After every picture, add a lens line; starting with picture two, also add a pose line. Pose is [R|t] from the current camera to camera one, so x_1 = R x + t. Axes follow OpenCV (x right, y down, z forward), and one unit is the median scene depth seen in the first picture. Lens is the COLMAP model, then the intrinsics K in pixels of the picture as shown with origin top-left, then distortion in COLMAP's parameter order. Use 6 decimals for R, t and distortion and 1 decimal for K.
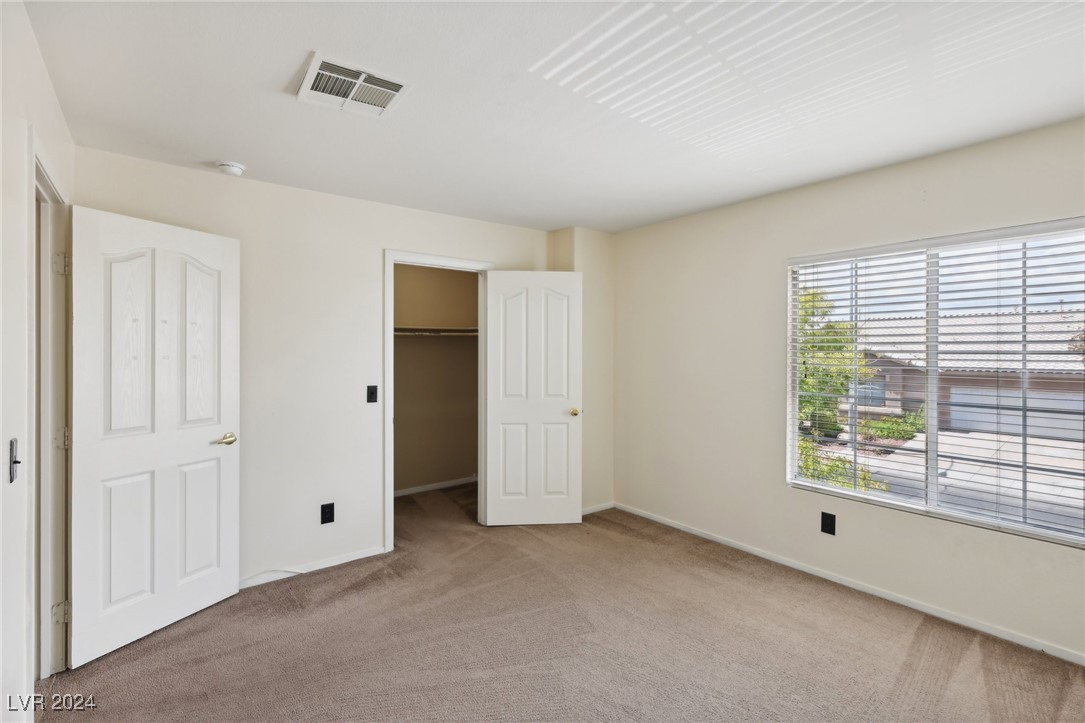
lens RADIAL K [[524.3, 0, 542.5], [0, 524.3, 361.5], [0, 0, 1]] dist [0.010982, 0.000081]
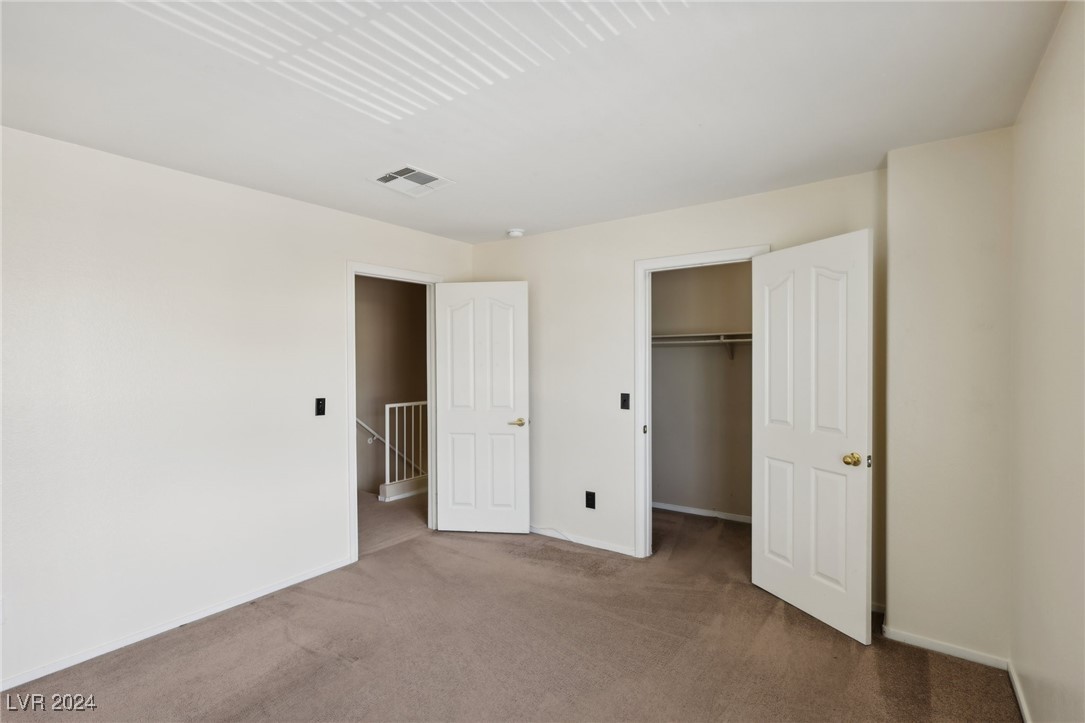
lens RADIAL K [[509.7, 0, 508.0], [0, 509.7, 370.4], [0, 0, 1]] dist [0.002543, 0.000307]
pose [[0.250471, 0.020655, -0.967904, 0.611161], [-0.014433, 0.999741, 0.017600, -0.014712], [0.968016, 0.009562, 0.250704, 0.517146]]
